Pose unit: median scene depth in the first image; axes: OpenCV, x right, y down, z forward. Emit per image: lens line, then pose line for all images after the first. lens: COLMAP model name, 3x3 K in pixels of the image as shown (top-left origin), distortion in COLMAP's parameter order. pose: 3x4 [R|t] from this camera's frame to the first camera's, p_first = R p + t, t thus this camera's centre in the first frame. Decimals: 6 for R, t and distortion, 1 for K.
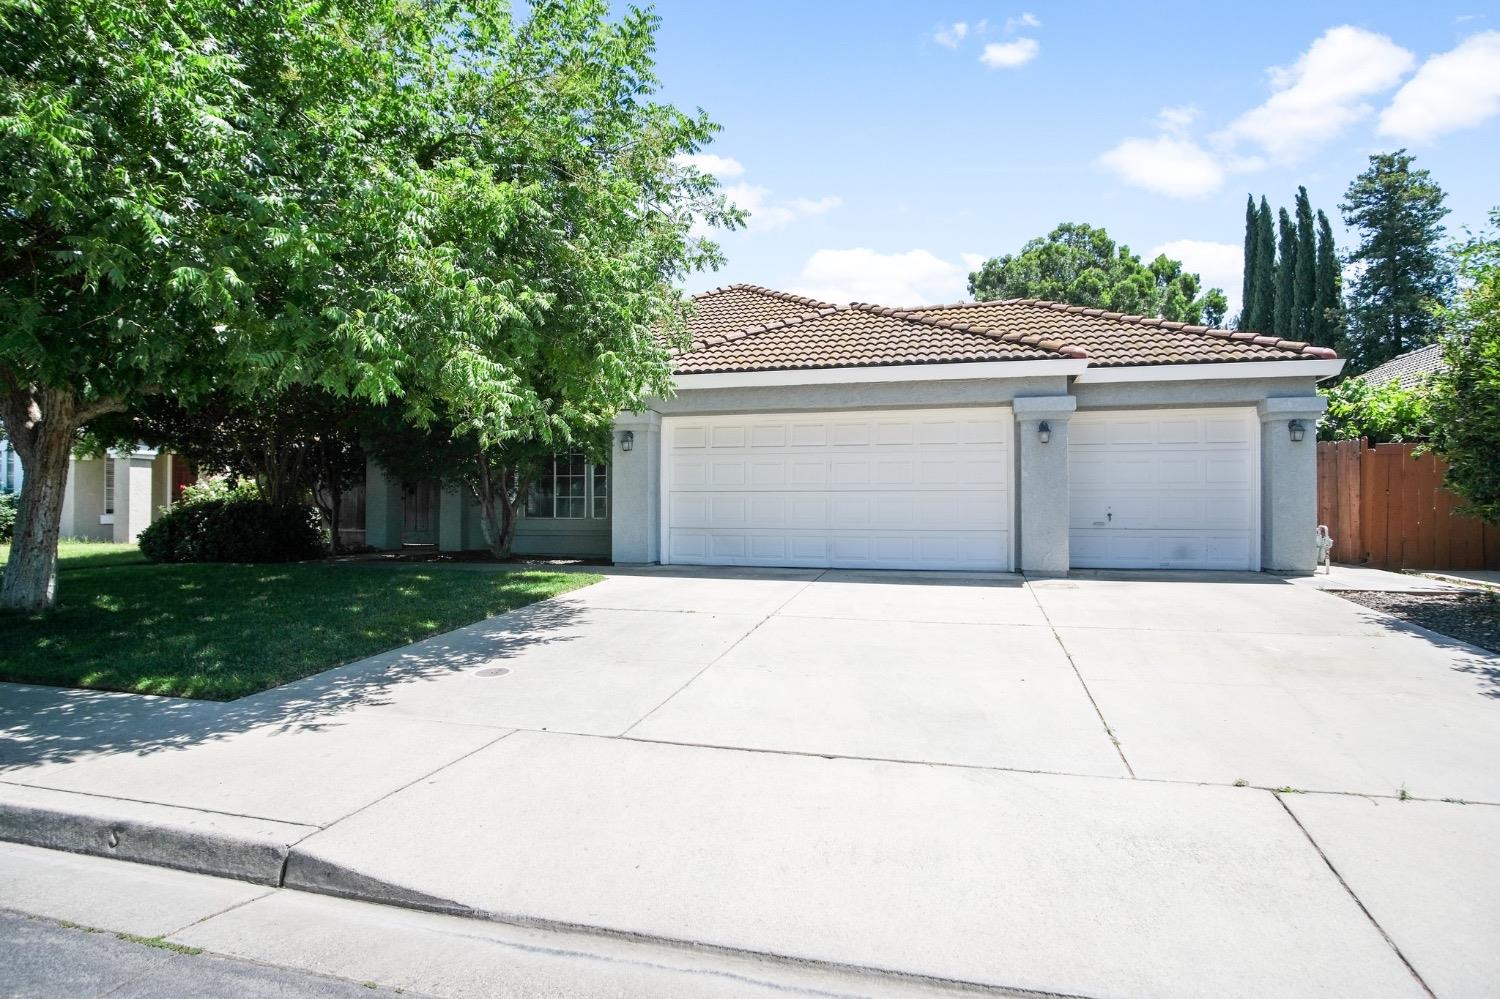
lens RADIAL K [[822.9, 0, 750.0], [0, 822.9, 499.5], [0, 0, 1]] dist [-0.005077, 0.000374]
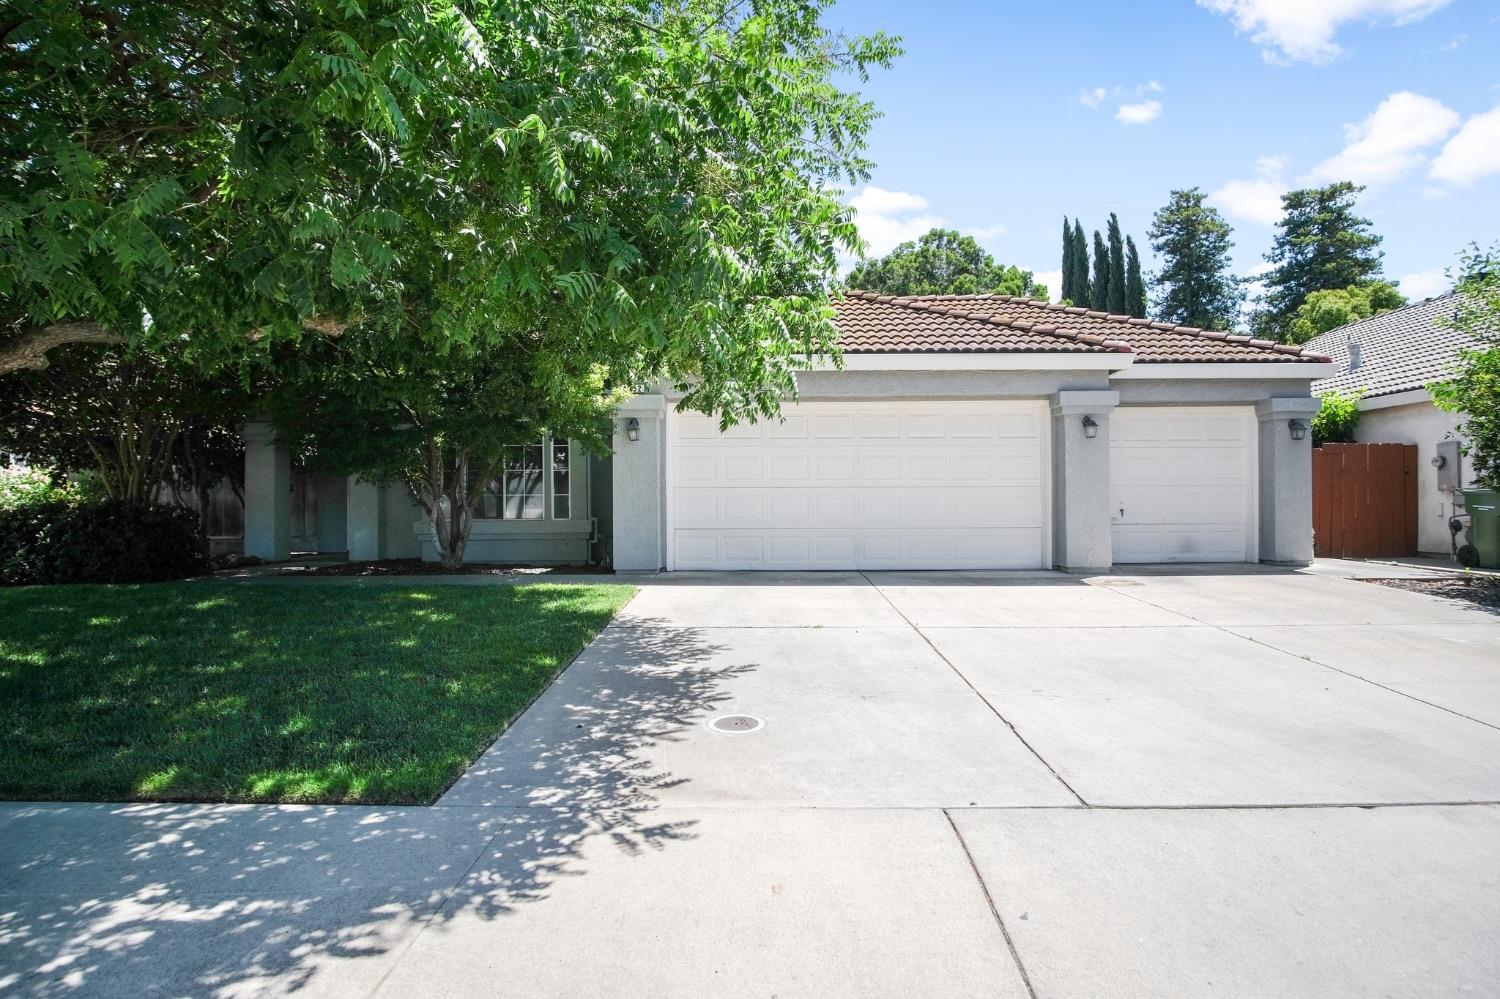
lens RADIAL K [[822.9, 0, 750.0], [0, 822.9, 499.5], [0, 0, 1]] dist [-0.005077, 0.000374]
pose [[0.968719, -0.004596, 0.248119, -0.216709], [0.003886, 0.999987, 0.003351, 0.000036], [-0.248131, -0.002282, 0.968724, 0.116130]]
